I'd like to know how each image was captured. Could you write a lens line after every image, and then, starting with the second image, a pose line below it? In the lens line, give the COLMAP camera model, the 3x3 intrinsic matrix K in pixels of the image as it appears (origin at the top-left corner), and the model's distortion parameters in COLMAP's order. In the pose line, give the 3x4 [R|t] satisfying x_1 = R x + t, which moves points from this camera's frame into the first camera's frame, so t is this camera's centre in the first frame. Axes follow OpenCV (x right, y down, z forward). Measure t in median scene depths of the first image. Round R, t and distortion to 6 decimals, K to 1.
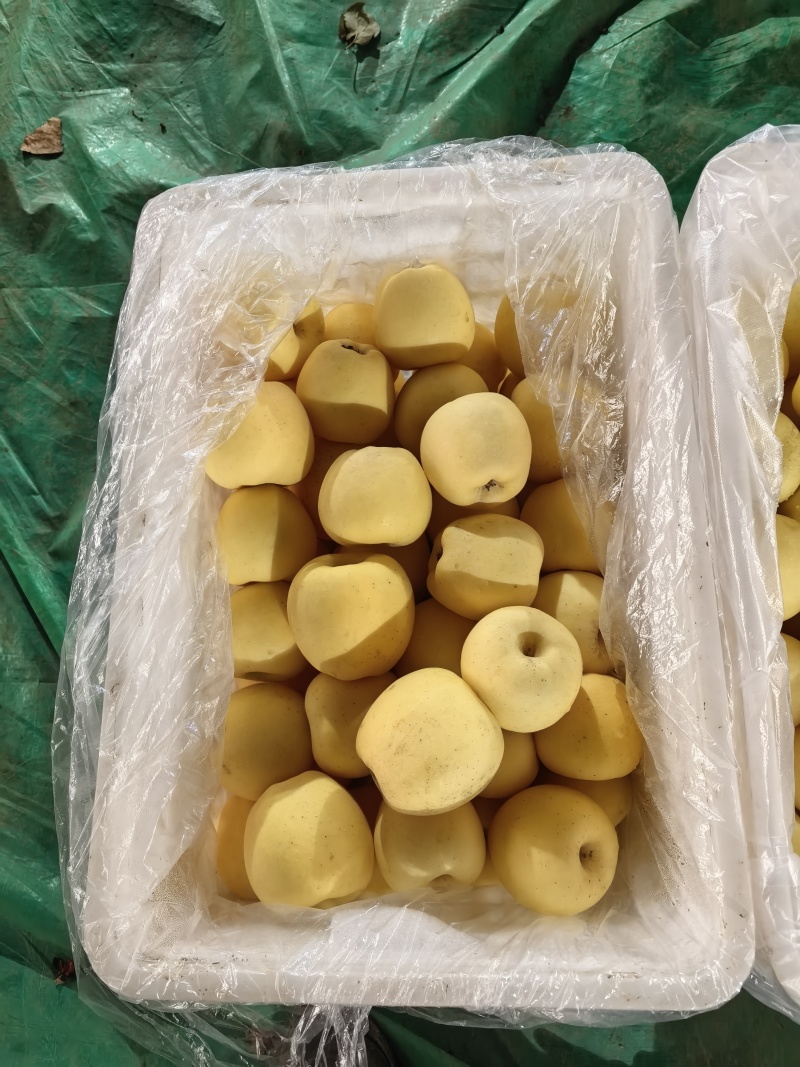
lens RADIAL K [[763.3, 0, 399.7], [0, 763.3, 543.5], [0, 0, 1]] dist [0.079348, -0.130231]
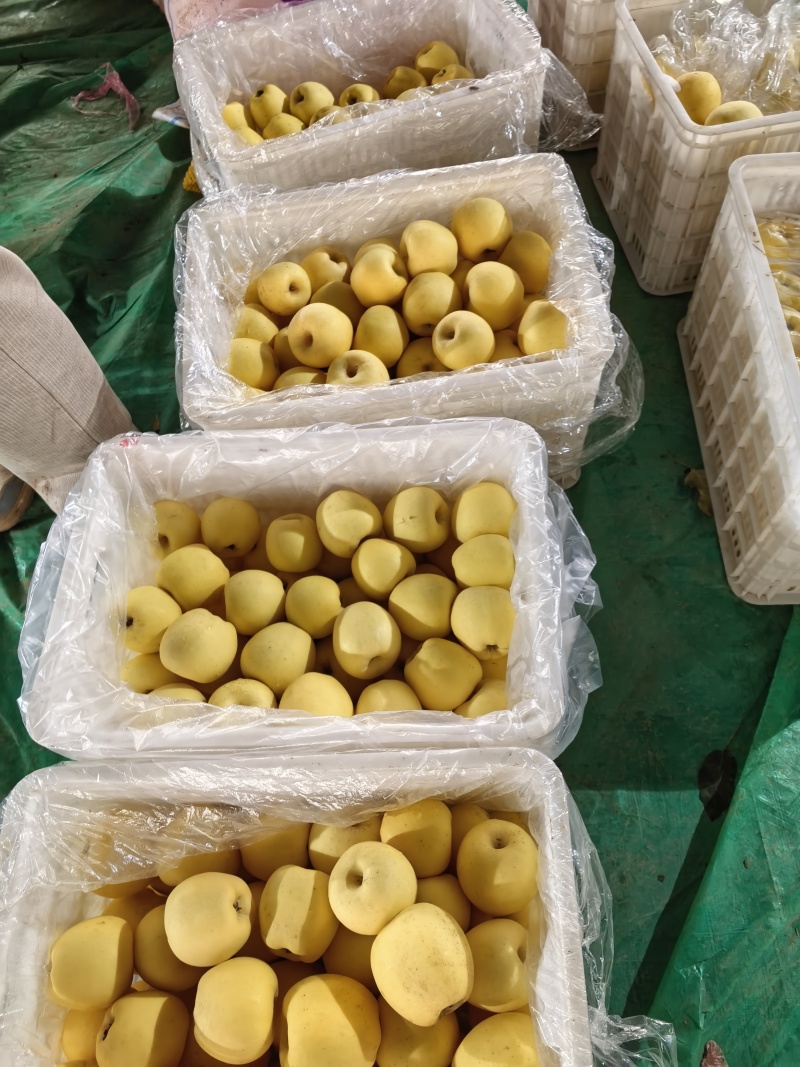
lens RADIAL K [[778.2, 0, 404.8], [0, 778.2, 537.9], [0, 0, 1]] dist [0.034578, -0.050656]
pose [[0.011784, -0.858455, 0.512753, -0.026066], [0.993517, 0.068039, 0.091079, 0.047815], [-0.113075, 0.508356, 0.853691, -0.550473]]
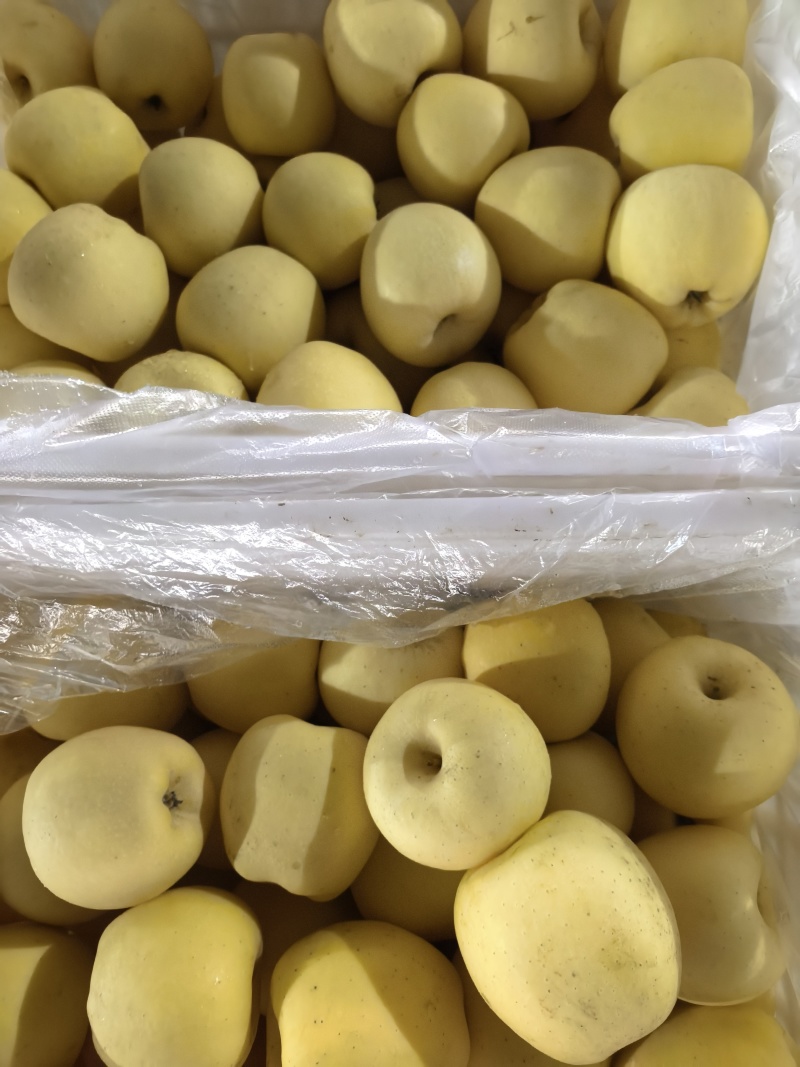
lens RADIAL K [[778.2, 0, 404.8], [0, 778.2, 537.9], [0, 0, 1]] dist [0.034578, -0.050656]
pose [[0.033970, -0.969762, 0.241676, 0.189372], [0.991181, 0.063682, 0.116214, 0.027096], [-0.128090, 0.235597, 0.963373, 0.306850]]
